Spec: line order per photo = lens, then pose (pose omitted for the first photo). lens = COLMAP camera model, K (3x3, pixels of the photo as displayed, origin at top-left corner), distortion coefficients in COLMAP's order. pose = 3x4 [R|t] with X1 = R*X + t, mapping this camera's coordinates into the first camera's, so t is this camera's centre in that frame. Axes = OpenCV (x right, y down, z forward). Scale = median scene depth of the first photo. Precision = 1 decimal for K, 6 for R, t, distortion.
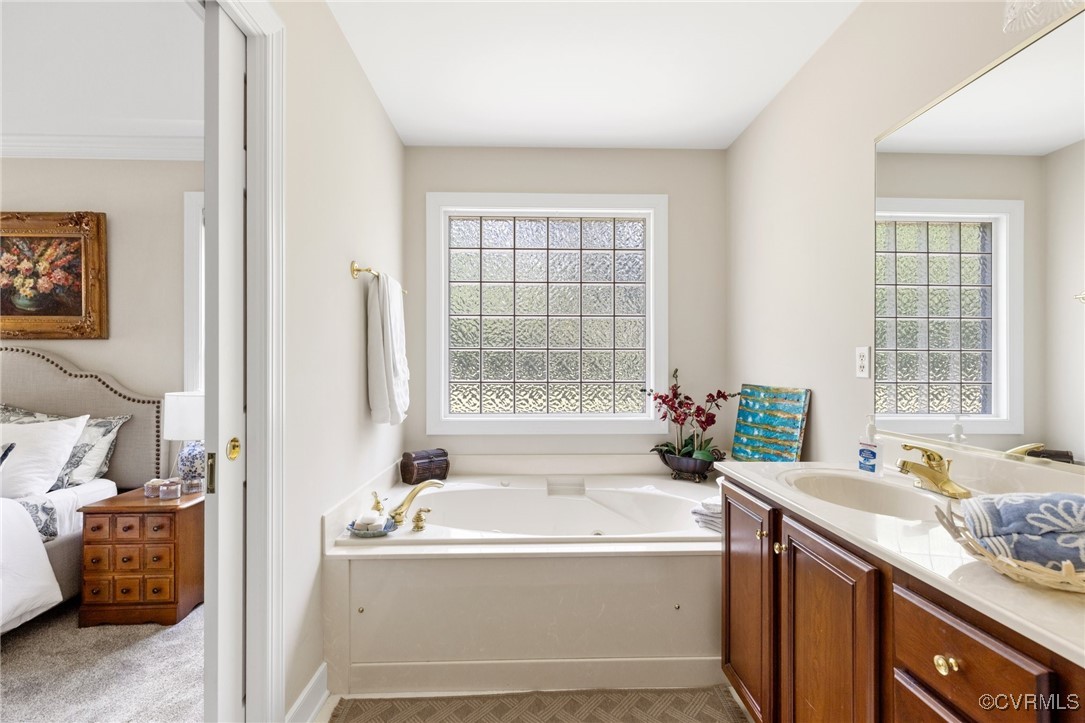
lens RADIAL K [[488.3, 0, 542.6], [0, 488.3, 365.9], [0, 0, 1]] dist [0.002870, 0.000437]
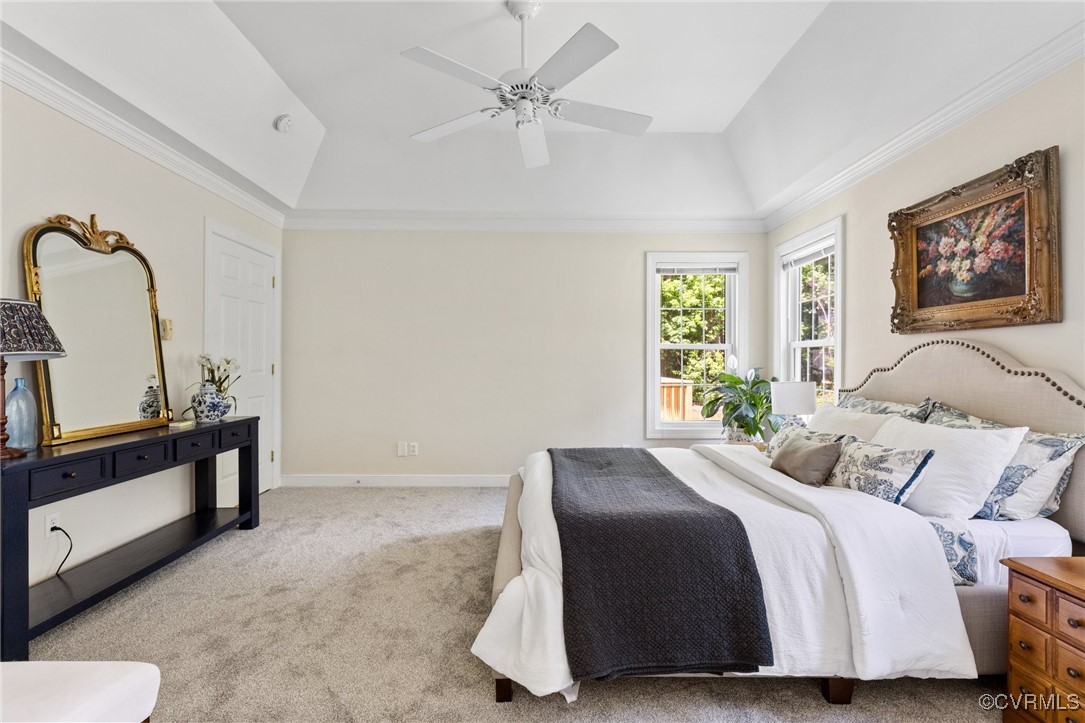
lens RADIAL K [[484.4, 0, 540.6], [0, 484.4, 360.0], [0, 0, 1]] dist [0.002217, -0.000051]
pose [[-0.016433, -0.002759, -0.999861, -0.178172], [-0.001586, 0.999995, -0.002733, 0.003071], [0.999864, 0.001541, -0.016437, 0.265196]]
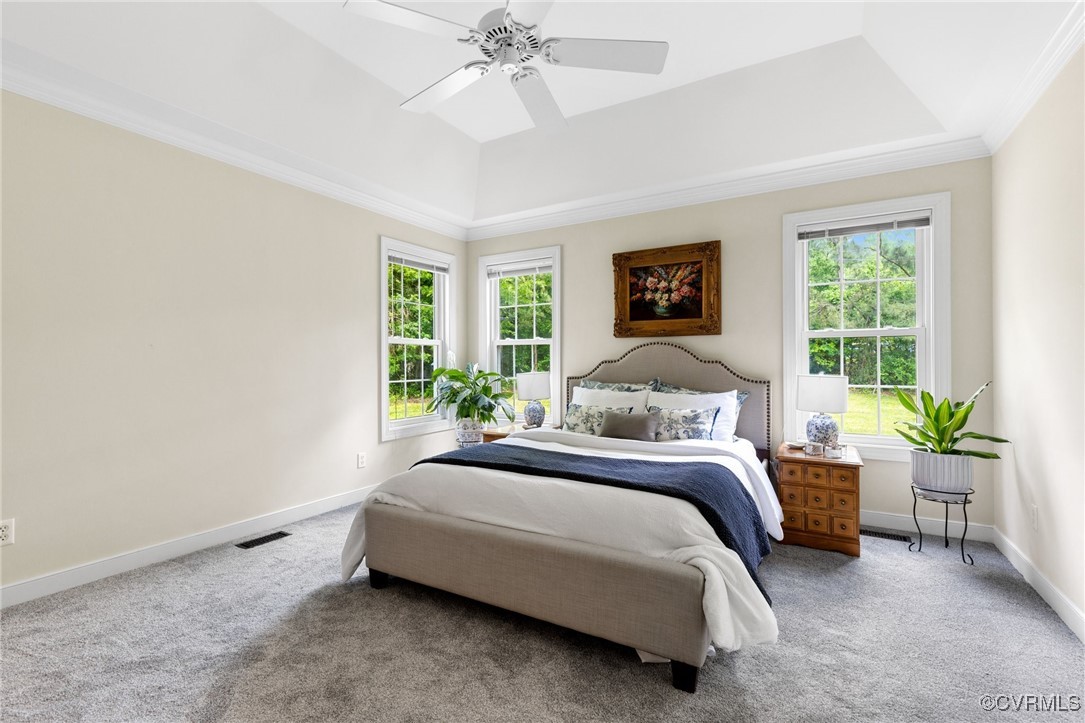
lens RADIAL K [[484.4, 0, 540.6], [0, 484.4, 360.0], [0, 0, 1]] dist [0.002217, -0.000051]
pose [[0.845189, -0.001333, -0.534467, -0.613672], [0.002199, 0.999997, 0.000983, 0.013133], [0.534464, -0.002006, 0.845189, -0.395416]]
